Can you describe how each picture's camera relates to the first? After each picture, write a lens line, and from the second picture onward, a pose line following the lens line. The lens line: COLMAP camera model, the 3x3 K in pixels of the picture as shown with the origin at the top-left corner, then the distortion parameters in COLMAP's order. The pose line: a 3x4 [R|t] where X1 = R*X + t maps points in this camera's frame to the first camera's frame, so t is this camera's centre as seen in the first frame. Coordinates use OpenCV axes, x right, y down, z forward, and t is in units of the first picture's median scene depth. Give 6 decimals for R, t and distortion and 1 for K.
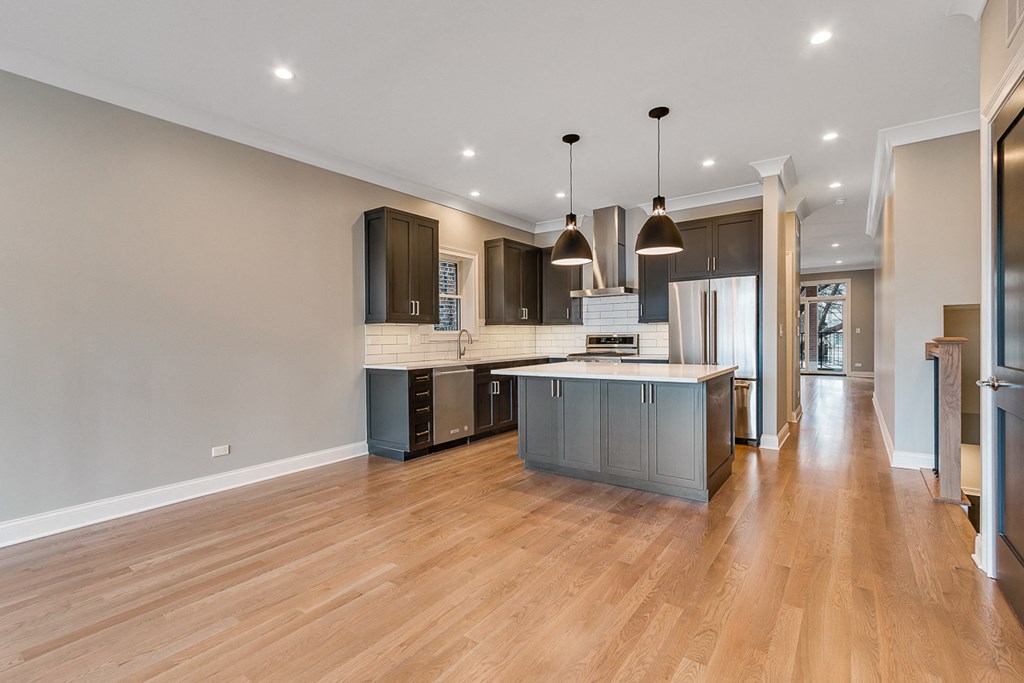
lens RADIAL K [[473.1, 0, 505.9], [0, 473.1, 346.4], [0, 0, 1]] dist [0.001902, 0.000337]
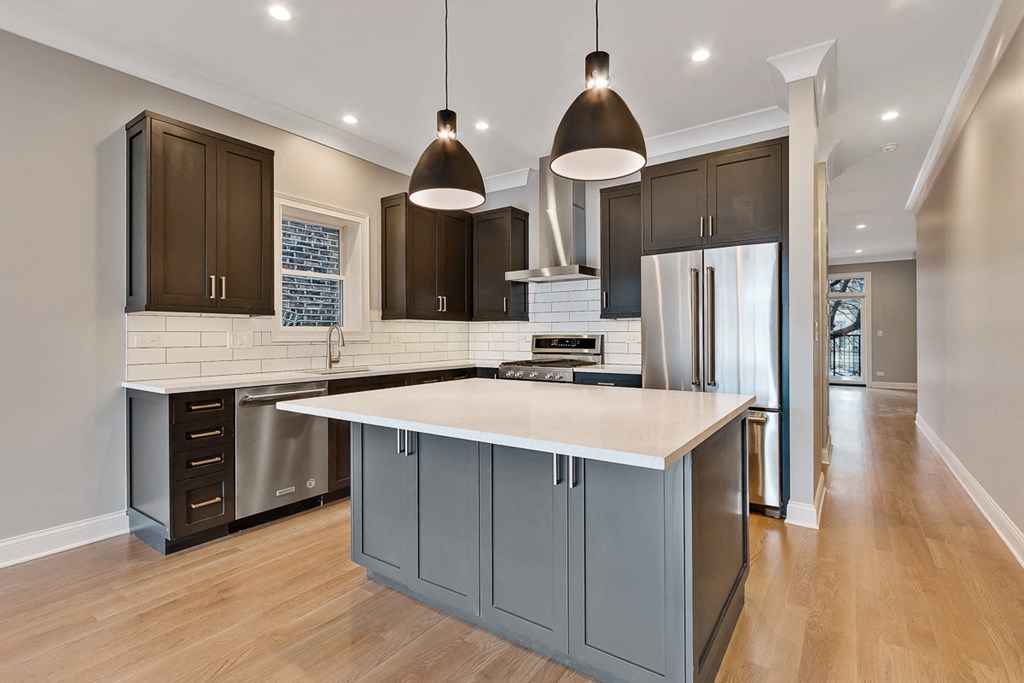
lens RADIAL K [[481.8, 0, 505.6], [0, 481.8, 334.6], [0, 0, 1]] dist [0.001329, 0.000126]
pose [[0.999884, 0.009911, 0.011590, 0.154131], [-0.009633, 0.999669, -0.023846, -0.009220], [-0.011823, 0.023731, 0.999648, 0.349324]]
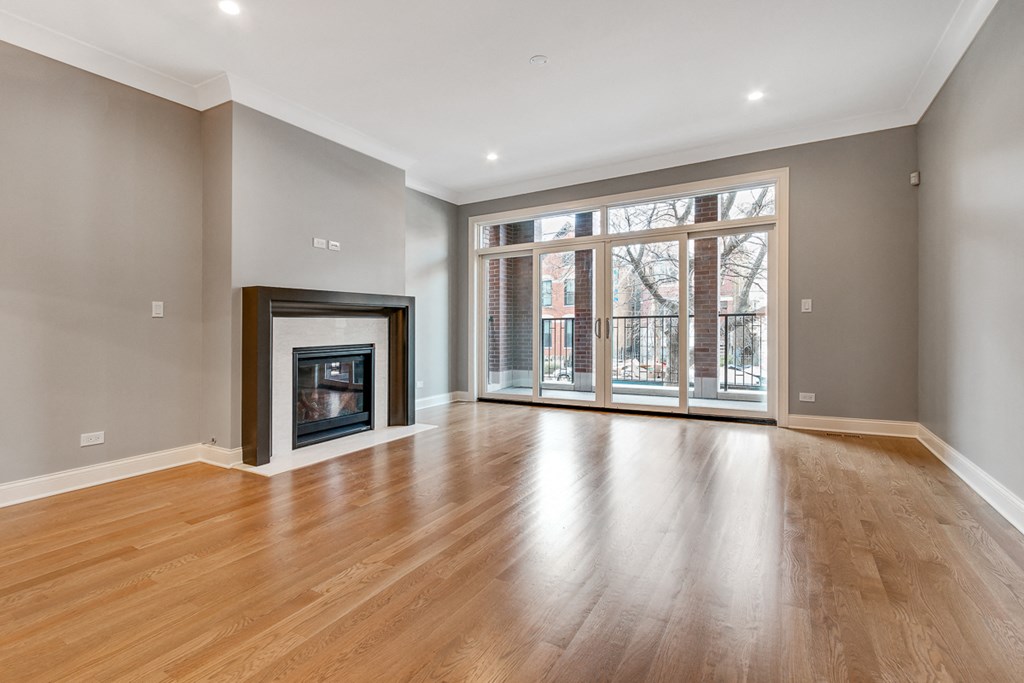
lens RADIAL K [[487.0, 0, 476.5], [0, 487.0, 334.1], [0, 0, 1]] dist [0.001530, 0.000187]
pose [[0.997827, -0.001680, 0.065861, 1.090700], [0.001993, 0.999987, -0.004691, -0.021149], [-0.065853, 0.004812, 0.997818, 1.507518]]
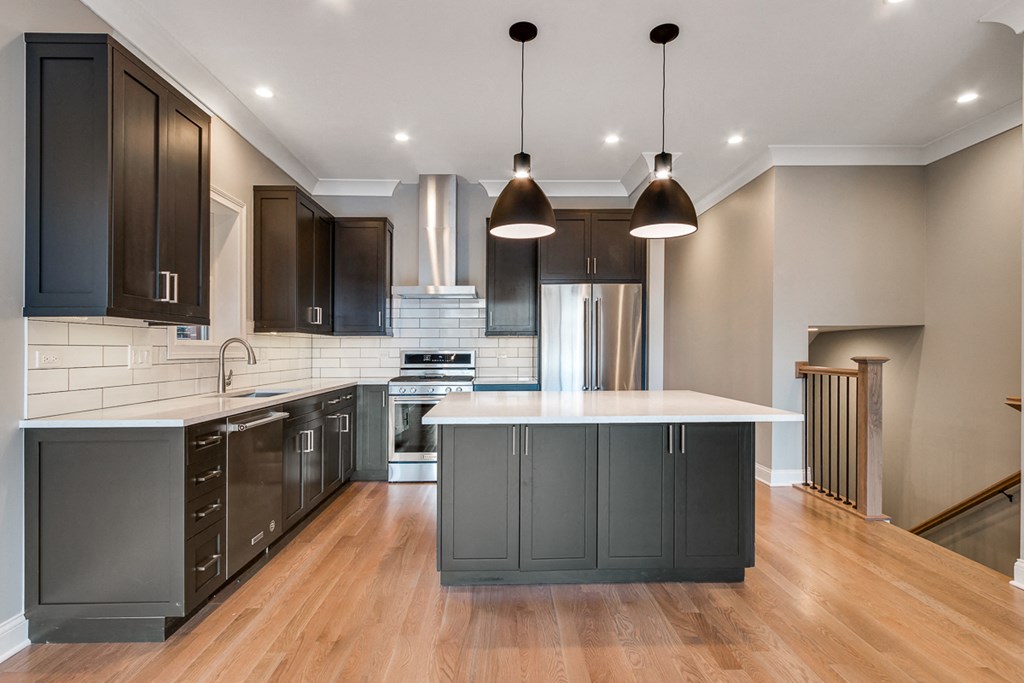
lens RADIAL K [[520.0, 0, 514.4], [0, 520.0, 355.9], [0, 0, 1]] dist [-0.001252, -0.000047]
pose [[0.788168, 0.004671, 0.615442, -0.218387], [0.006068, 0.999864, -0.015360, -0.004828], [-0.615430, 0.015840, 0.788032, 0.365419]]
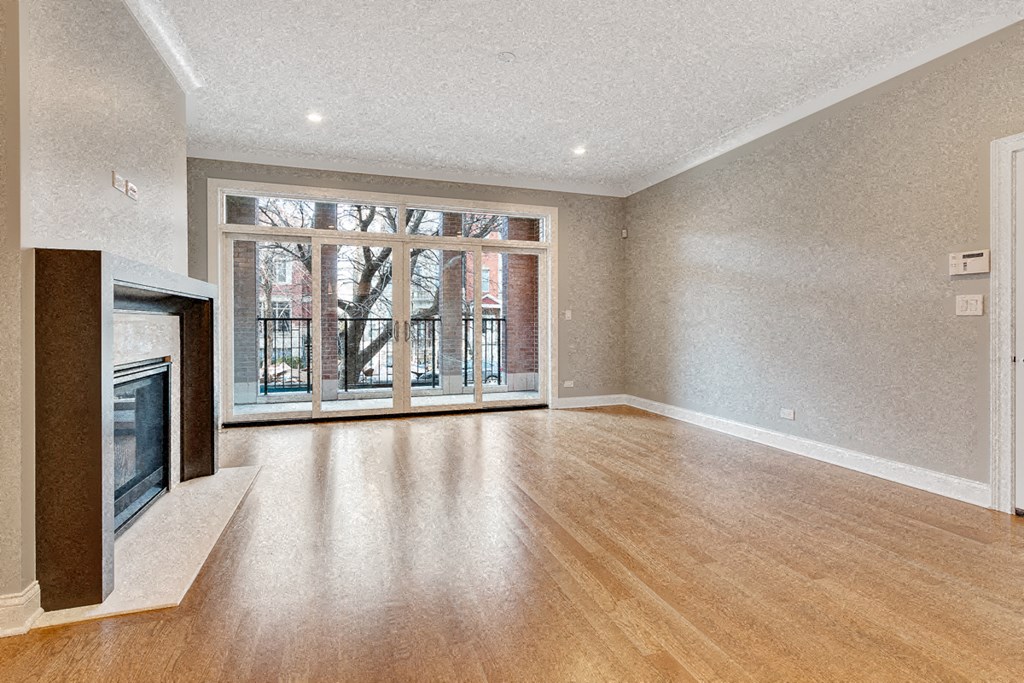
lens RADIAL K [[500.2, 0, 512.0], [0, 500.2, 341.5], [0, 0, 1]] dist [-0.000495, -0.000070]
pose [[0.581938, -0.018951, 0.813012, 0.716836], [0.015753, 0.999804, 0.012029, -0.025769], [-0.813080, 0.005807, 0.582123, 1.759923]]
